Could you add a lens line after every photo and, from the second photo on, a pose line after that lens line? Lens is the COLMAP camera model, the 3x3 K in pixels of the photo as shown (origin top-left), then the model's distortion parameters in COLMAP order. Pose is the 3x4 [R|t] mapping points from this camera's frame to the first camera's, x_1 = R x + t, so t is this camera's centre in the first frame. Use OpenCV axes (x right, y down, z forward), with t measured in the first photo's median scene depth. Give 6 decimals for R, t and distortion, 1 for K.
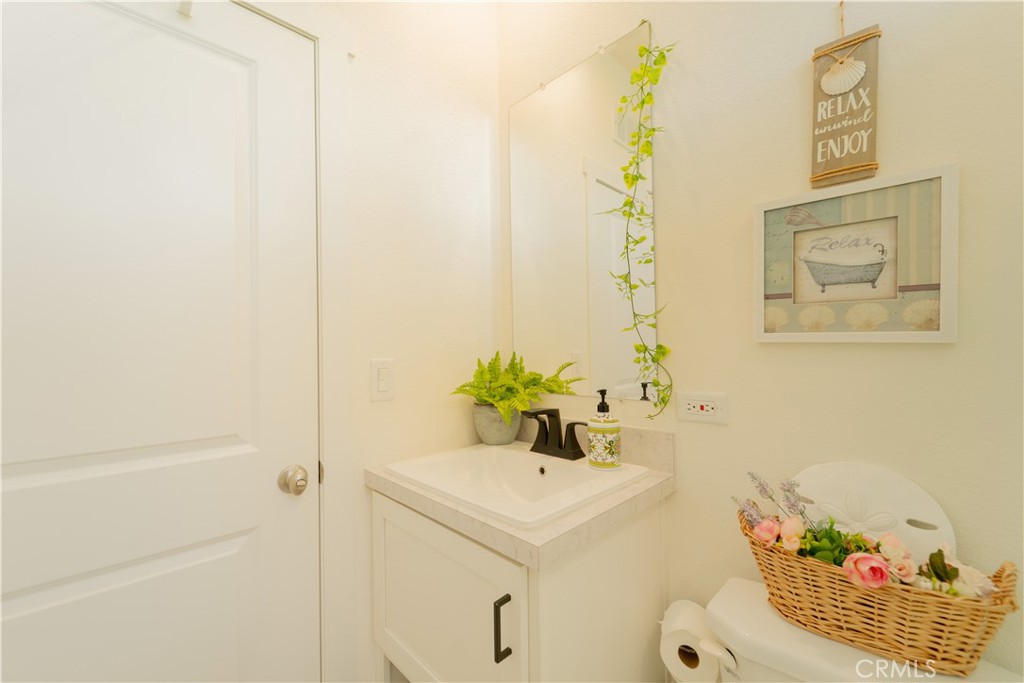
lens RADIAL K [[410.1, 0, 510.1], [0, 410.1, 347.2], [0, 0, 1]] dist [0.000567, -0.001169]
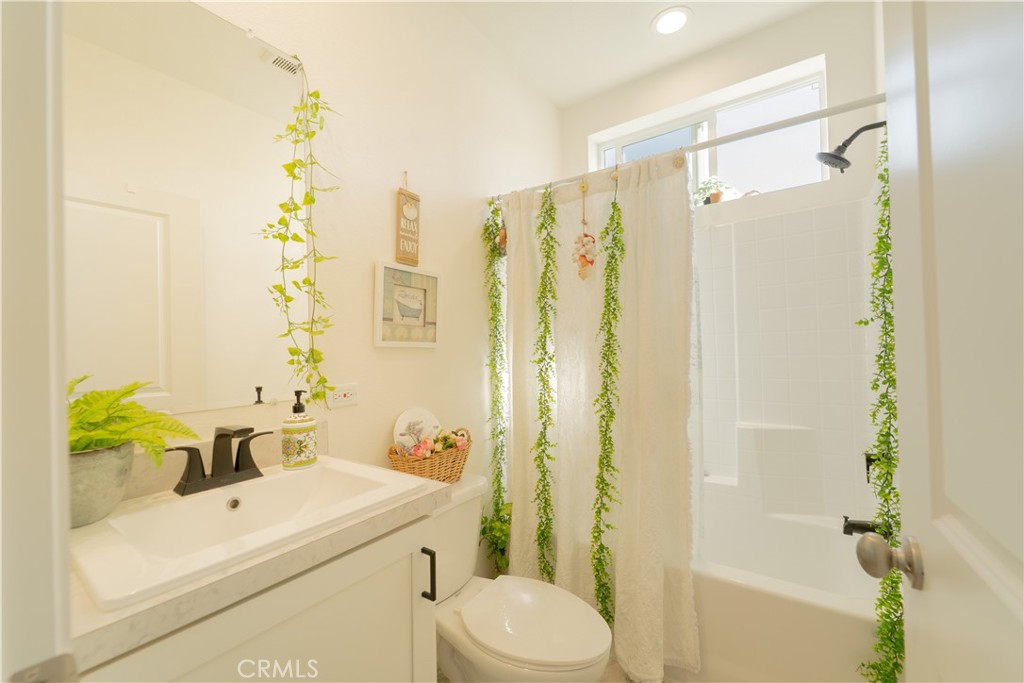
lens RADIAL K [[410.1, 0, 512.3], [0, 410.1, 341.9], [0, 0, 1]] dist [0.000567, -0.001169]
pose [[-0.182820, 0.032428, 0.982611, -0.922595], [0.018353, 0.999394, -0.029567, 0.022598], [-0.982975, 0.012628, -0.183305, 0.691635]]
